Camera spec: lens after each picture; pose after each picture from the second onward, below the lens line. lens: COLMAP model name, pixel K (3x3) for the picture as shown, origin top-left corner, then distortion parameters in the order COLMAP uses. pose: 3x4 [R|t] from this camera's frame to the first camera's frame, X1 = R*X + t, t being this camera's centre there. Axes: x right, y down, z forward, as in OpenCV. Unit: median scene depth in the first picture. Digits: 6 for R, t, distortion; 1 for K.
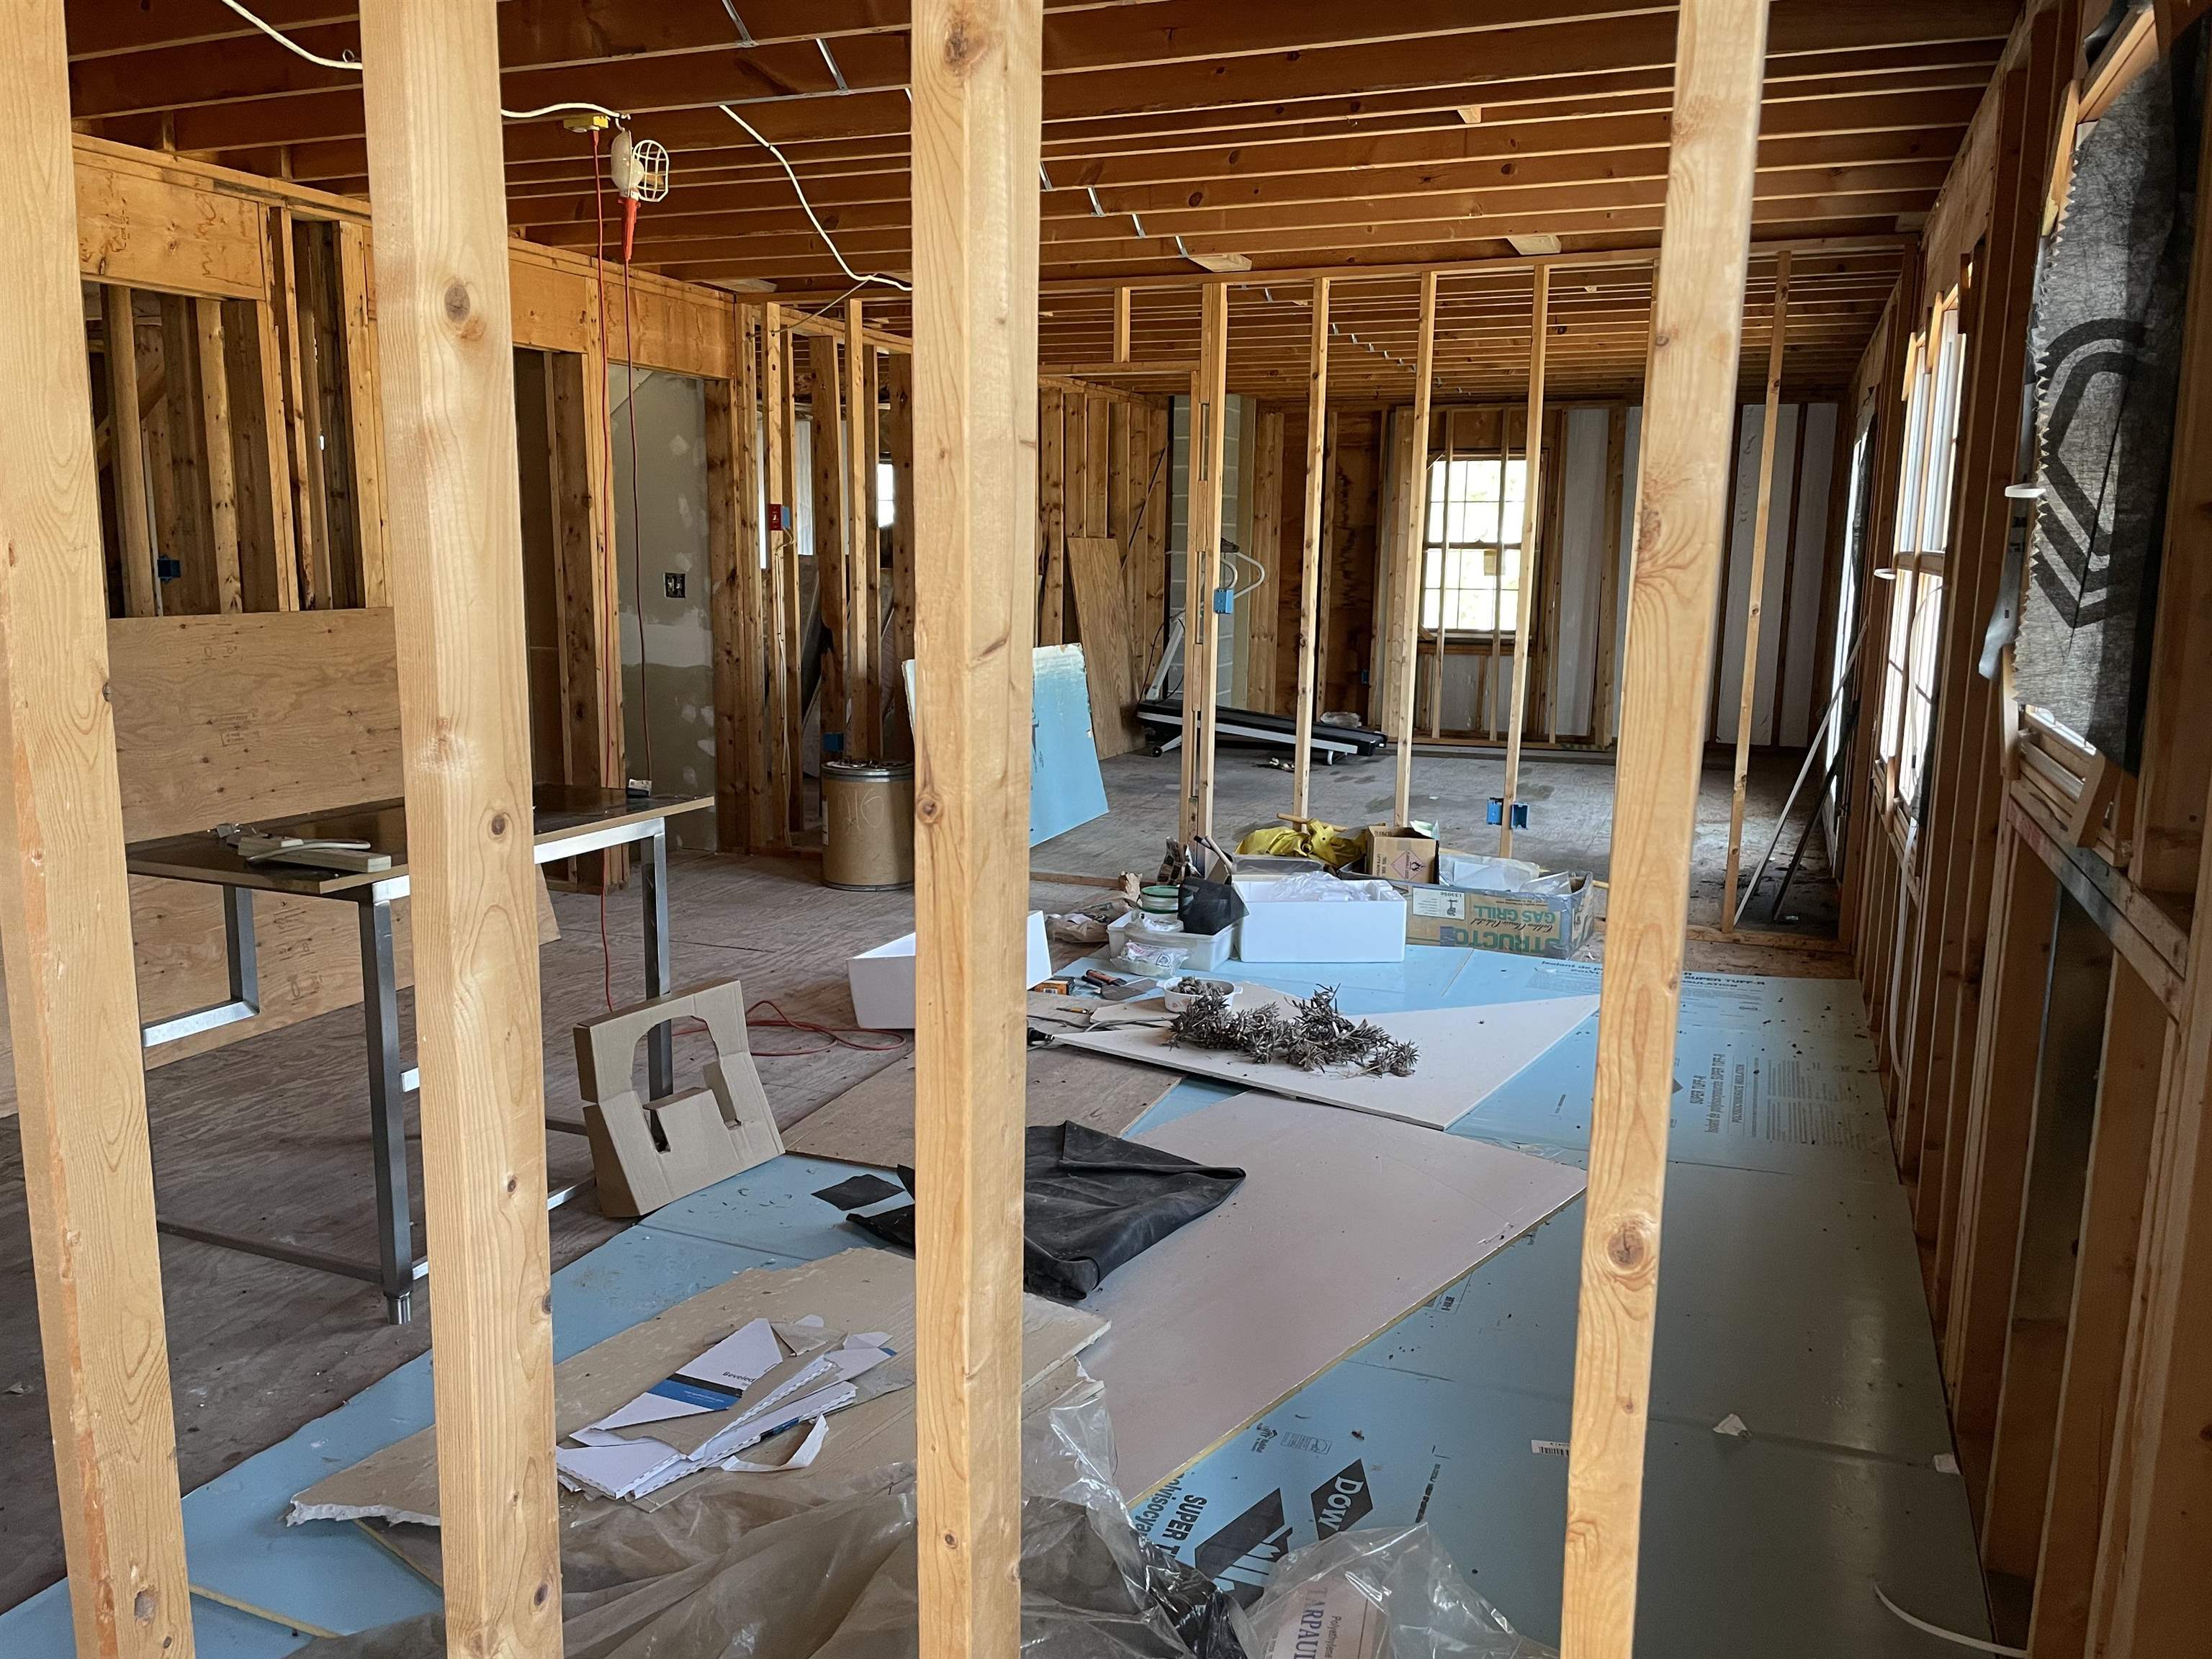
lens RADIAL K [[1667.3, 0, 1094.5], [0, 1667.3, 821.9], [0, 0, 1]] dist [0.092327, -0.124887]
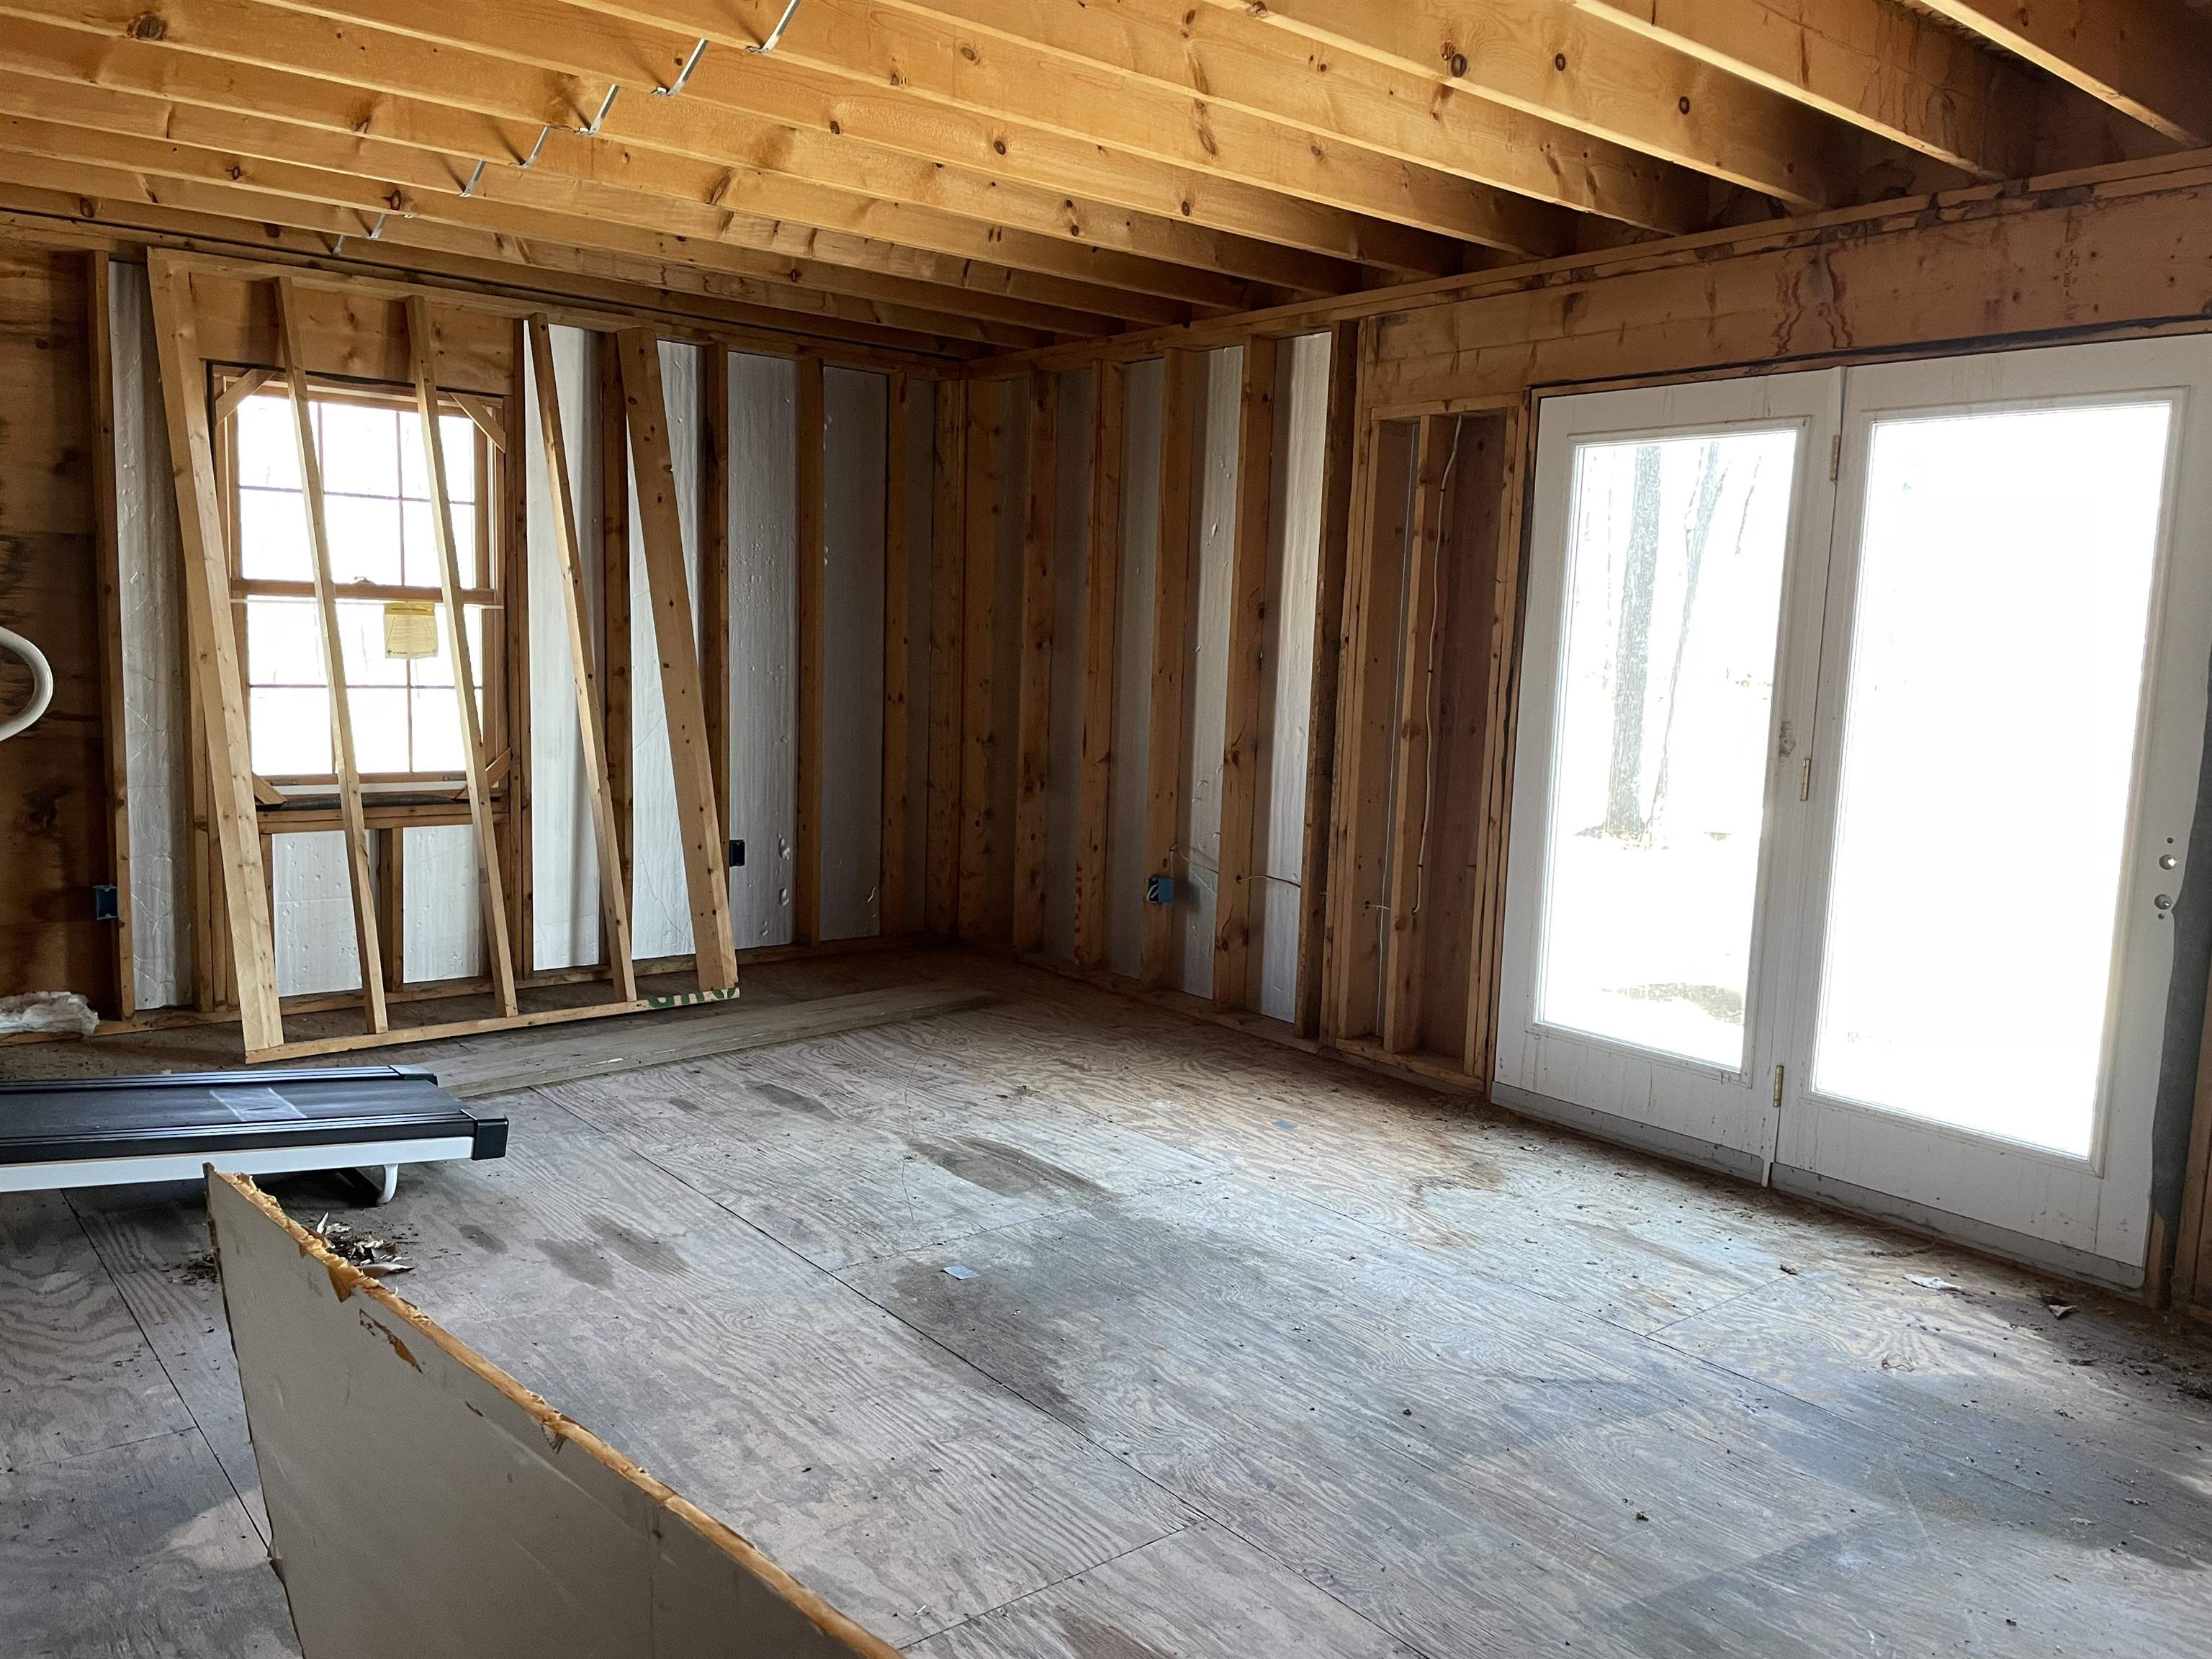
lens RADIAL K [[1667.3, 0, 1094.5], [0, 1667.3, 821.9], [0, 0, 1]] dist [0.092327, -0.124887]
pose [[0.482891, -0.103934, 0.869491, -0.081360], [0.118983, 0.991510, 0.052440, -0.103027], [-0.867560, 0.078132, 0.491158, 0.607954]]
